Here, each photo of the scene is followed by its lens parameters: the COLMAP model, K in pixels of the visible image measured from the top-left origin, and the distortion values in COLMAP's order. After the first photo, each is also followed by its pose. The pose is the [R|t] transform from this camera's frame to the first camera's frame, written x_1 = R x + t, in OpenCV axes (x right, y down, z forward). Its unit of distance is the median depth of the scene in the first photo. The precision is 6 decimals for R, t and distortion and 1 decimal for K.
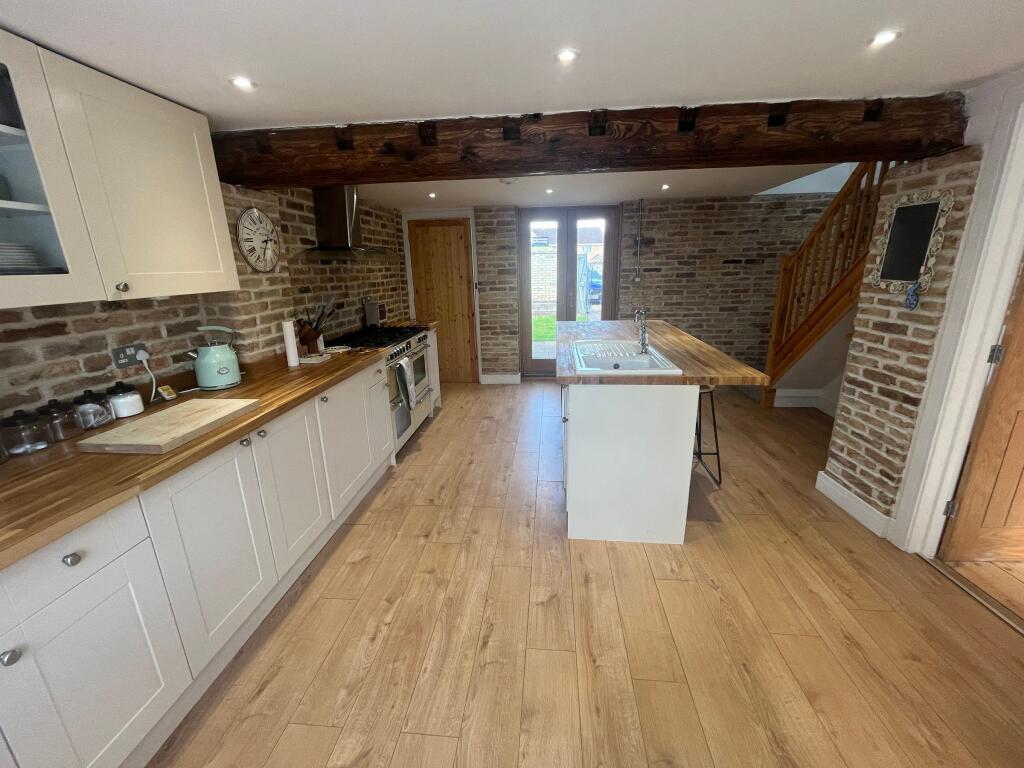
lens RADIAL K [[415.3, 0, 506.9], [0, 415.3, 382.4], [0, 0, 1]] dist [-0.004844, 0.001045]
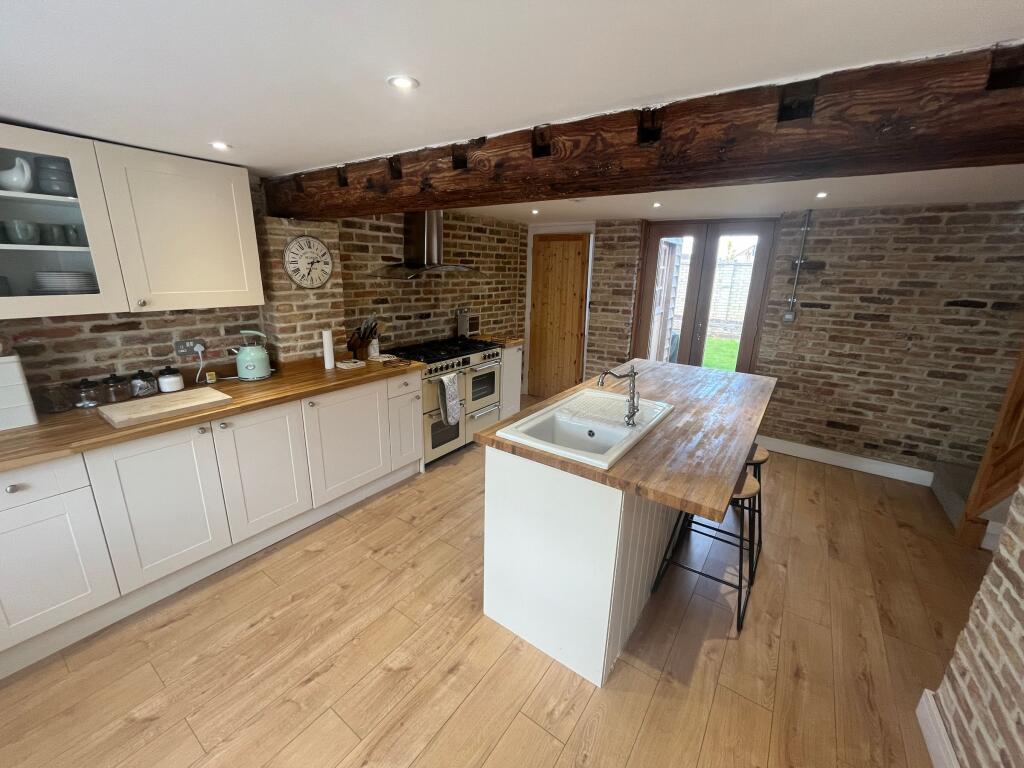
lens RADIAL K [[415.3, 0, 505.7], [0, 415.3, 382.1], [0, 0, 1]] dist [-0.004844, 0.001045]
pose [[0.865058, 0.175001, -0.470158, 0.531884], [-0.176759, 0.983407, 0.040816, -0.155023], [0.469500, 0.047796, 0.881638, 0.230868]]
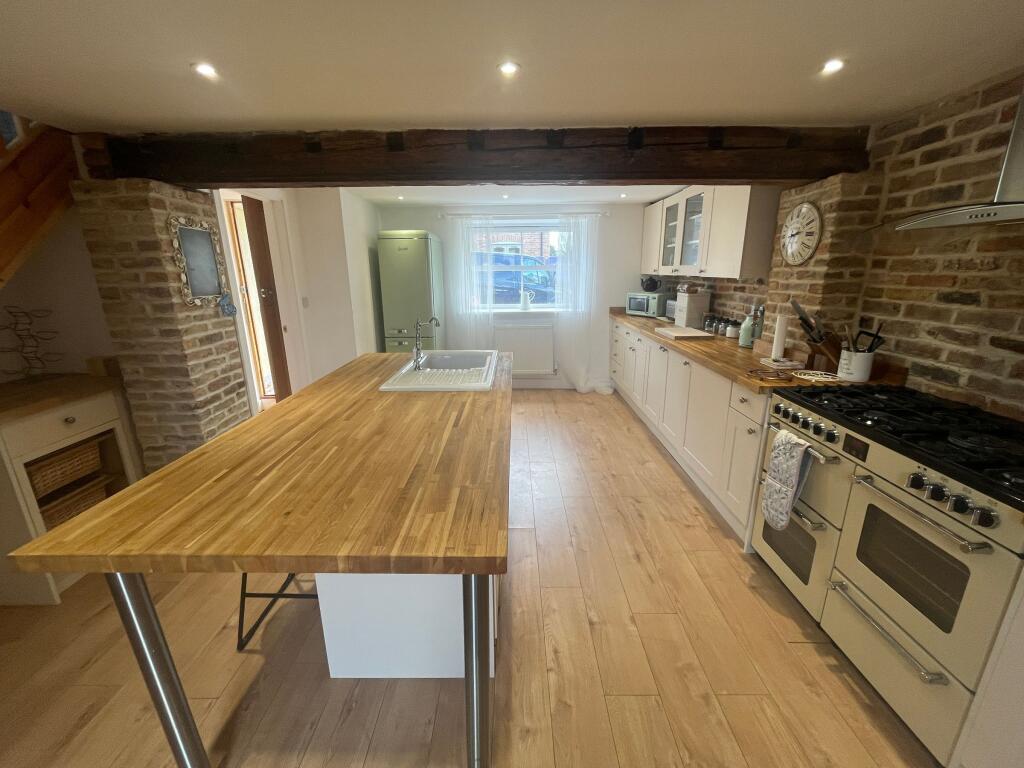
lens RADIAL K [[415.3, 0, 509.8], [0, 415.3, 381.5], [0, 0, 1]] dist [-0.004844, 0.001045]
pose [[-0.994556, 0.062553, -0.083337, 0.228606], [0.010682, 0.856759, 0.515606, -0.580611], [0.103652, 0.511909, -0.852764, 2.032396]]
